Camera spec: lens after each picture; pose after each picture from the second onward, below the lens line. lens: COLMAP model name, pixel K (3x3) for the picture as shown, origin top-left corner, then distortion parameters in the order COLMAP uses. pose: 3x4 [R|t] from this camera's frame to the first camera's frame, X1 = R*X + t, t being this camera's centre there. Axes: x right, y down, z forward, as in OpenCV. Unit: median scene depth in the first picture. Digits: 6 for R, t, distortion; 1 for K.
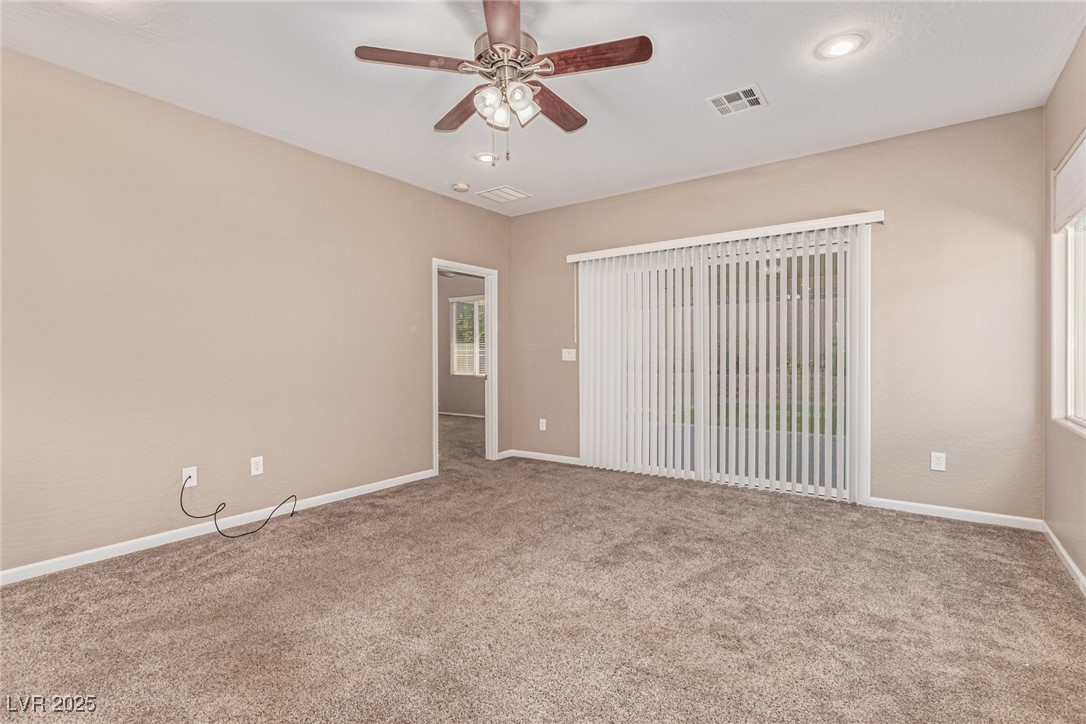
lens RADIAL K [[503.9, 0, 513.1], [0, 503.9, 356.8], [0, 0, 1]] dist [0.003753, -0.000583]
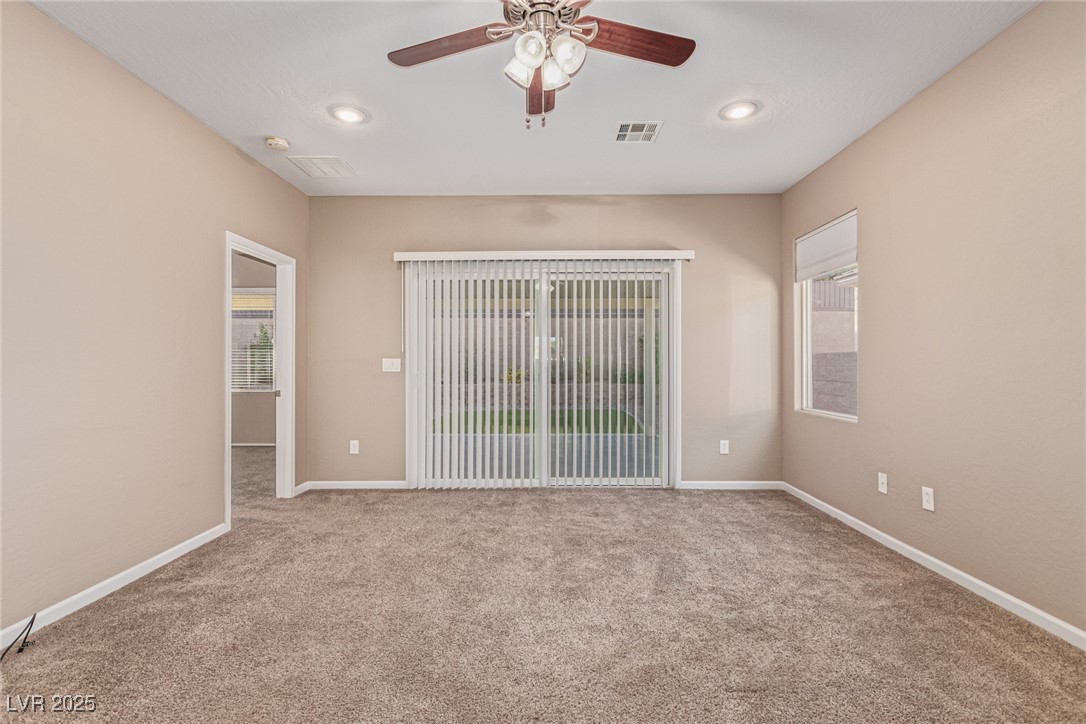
lens RADIAL K [[503.9, 0, 534.9], [0, 503.9, 363.2], [0, 0, 1]] dist [0.003753, -0.000583]
pose [[0.811312, 0.005038, 0.584592, -0.325484], [-0.000111, 0.999964, -0.008463, 0.000238], [-0.584613, 0.006801, 0.811283, 0.224159]]
